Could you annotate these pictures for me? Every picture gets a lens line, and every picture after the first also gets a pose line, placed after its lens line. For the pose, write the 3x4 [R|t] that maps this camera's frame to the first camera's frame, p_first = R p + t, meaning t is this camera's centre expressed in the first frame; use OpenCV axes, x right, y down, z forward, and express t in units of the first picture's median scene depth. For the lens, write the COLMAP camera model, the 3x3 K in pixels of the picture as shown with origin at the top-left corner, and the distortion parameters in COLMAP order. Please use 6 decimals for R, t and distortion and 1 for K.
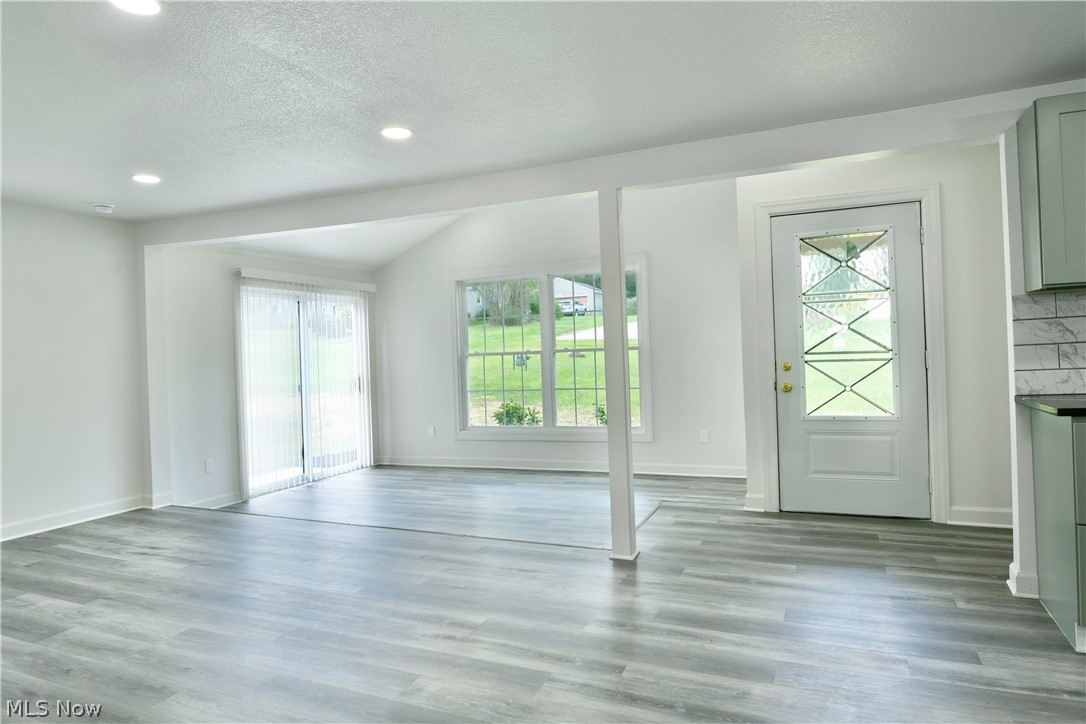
lens RADIAL K [[662.7, 0, 549.1], [0, 662.7, 345.2], [0, 0, 1]] dist [-0.009929, -0.005171]
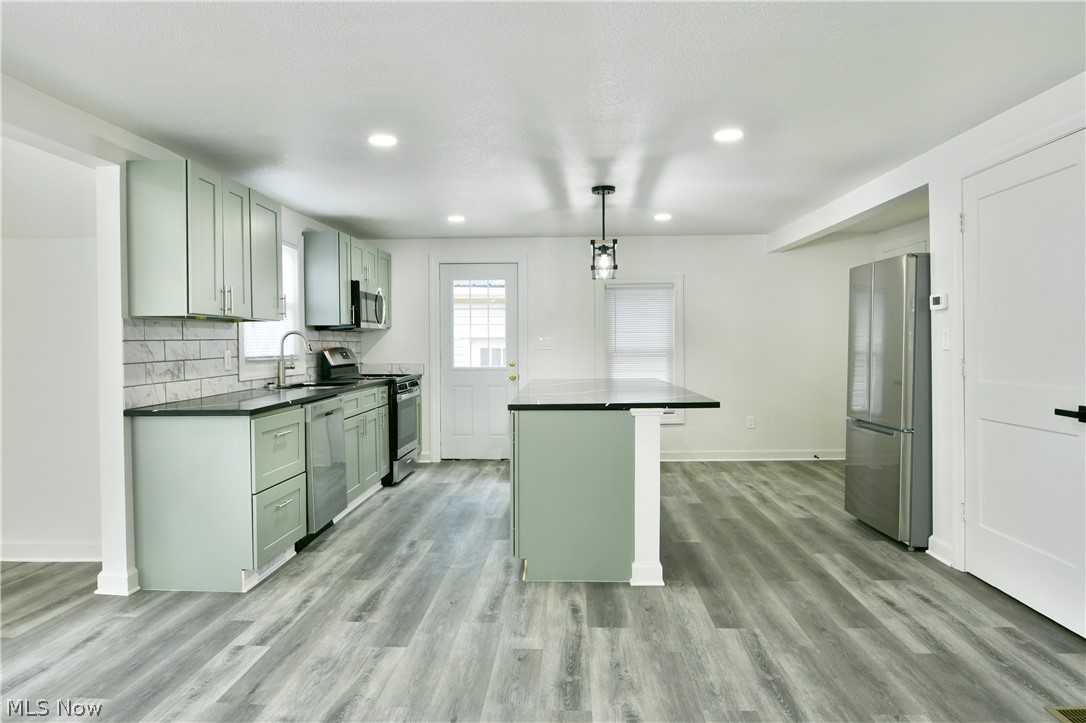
lens RADIAL K [[680.1, 0, 543.0], [0, 680.1, 361.5], [0, 0, 1]] dist [-0.018632, -0.001268]
pose [[-0.351803, 0.018422, 0.935893, -0.555447], [0.012359, 0.999811, -0.015034, 0.020775], [-0.935992, 0.006278, -0.351964, 0.721107]]
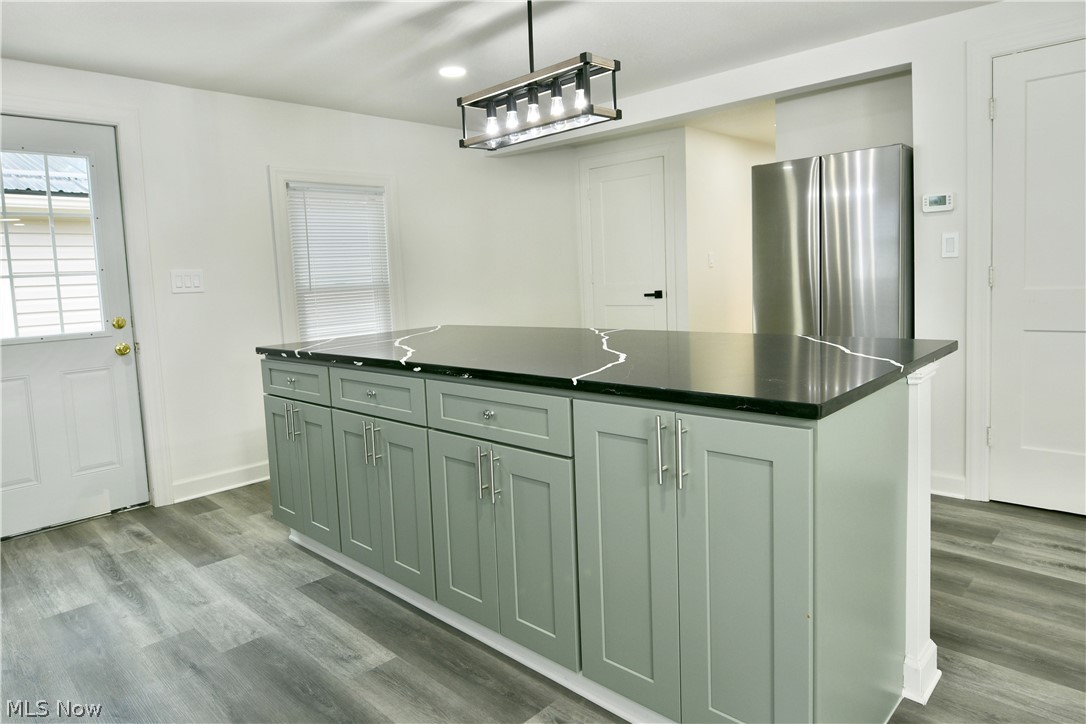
lens RADIAL K [[660.0, 0, 548.5], [0, 660.0, 328.0], [0, 0, 1]] dist [-0.014675, -0.002106]
pose [[-0.934119, 0.053261, 0.352966, 0.521244], [0.079053, 0.995120, 0.059056, -0.008292], [-0.348098, 0.083068, -0.933771, 0.809132]]
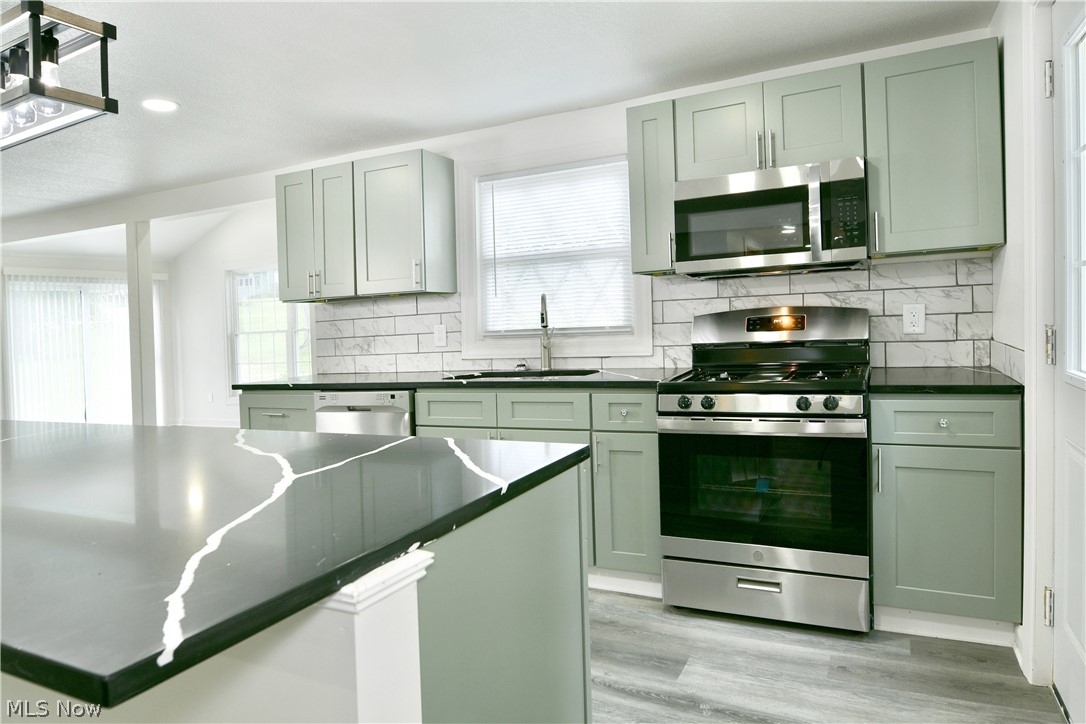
lens RADIAL K [[682.4, 0, 547.8], [0, 682.4, 321.1], [0, 0, 1]] dist [-0.007646, -0.002656]
pose [[0.998015, -0.008434, -0.062410, 1.261042], [0.009561, 0.999796, 0.017784, -0.058962], [0.062247, -0.018345, 0.997892, -0.438255]]
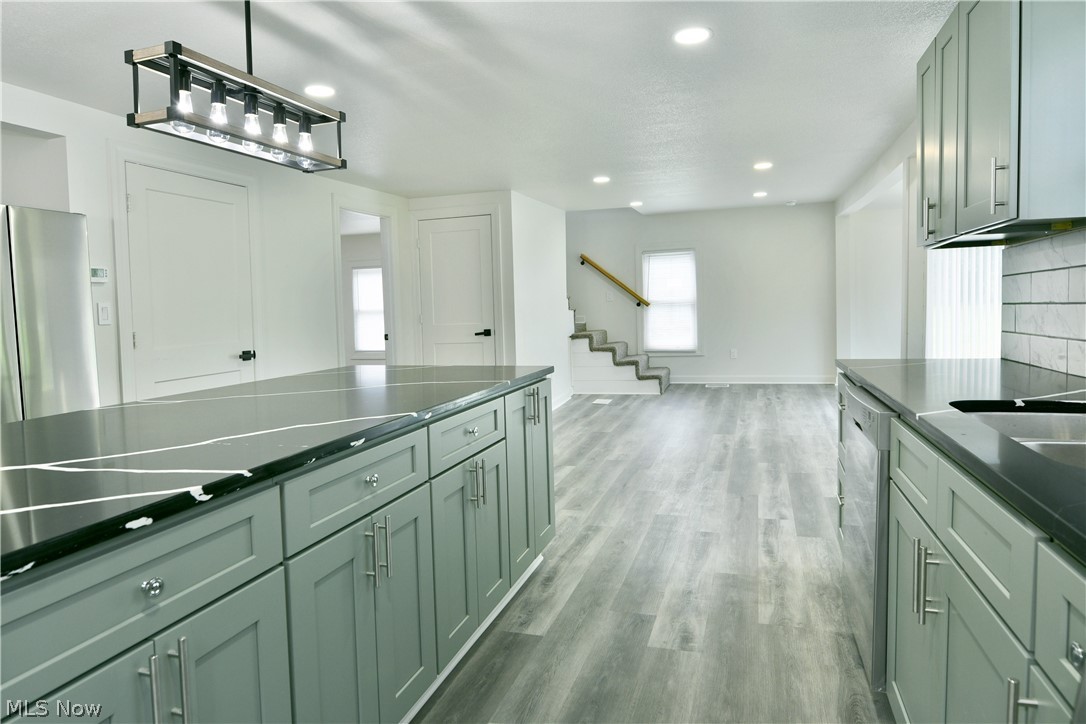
lens RADIAL K [[660.0, 0, 548.5], [0, 660.0, 328.0], [0, 0, 1]] dist [-0.014675, -0.002106]
pose [[0.099961, 0.070266, -0.992507, 1.494759], [0.040345, 0.996397, 0.074604, -0.055336], [0.994173, -0.047500, 0.096766, 0.283310]]
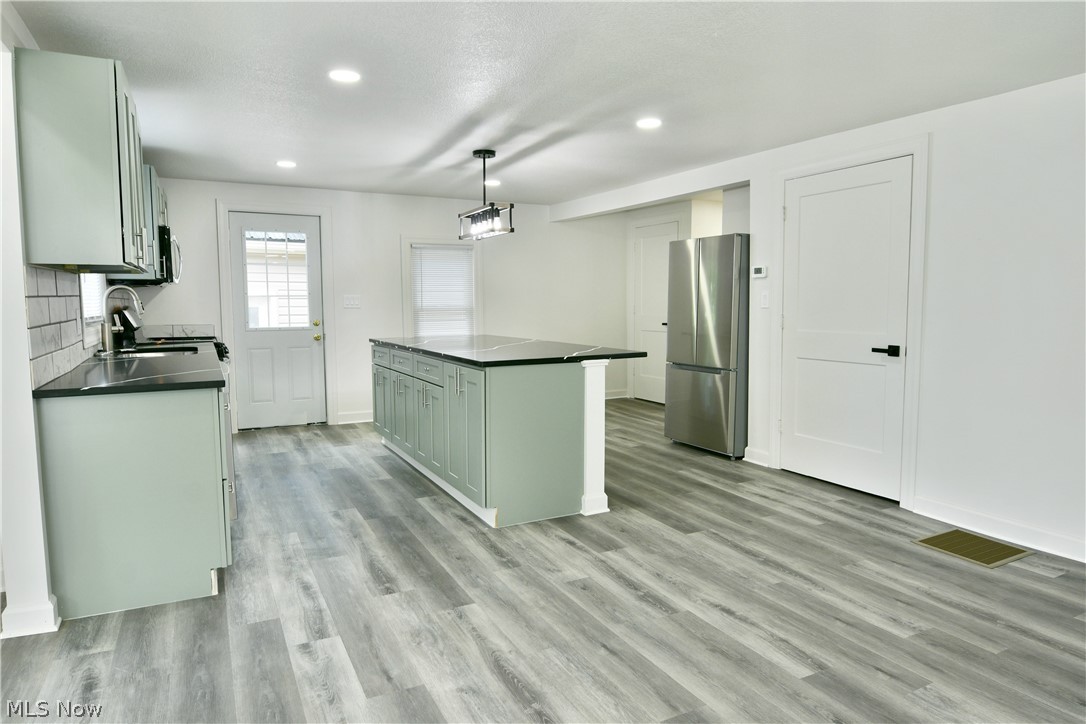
lens RADIAL K [[655.5, 0, 538.2], [0, 655.5, 362.6], [0, 0, 1]] dist [-0.017635, -0.002847]
pose [[-0.770324, -0.016810, 0.637431, -0.265923], [0.028464, 0.997749, 0.060710, 0.011106], [-0.637017, 0.064911, -0.768112, 1.172010]]
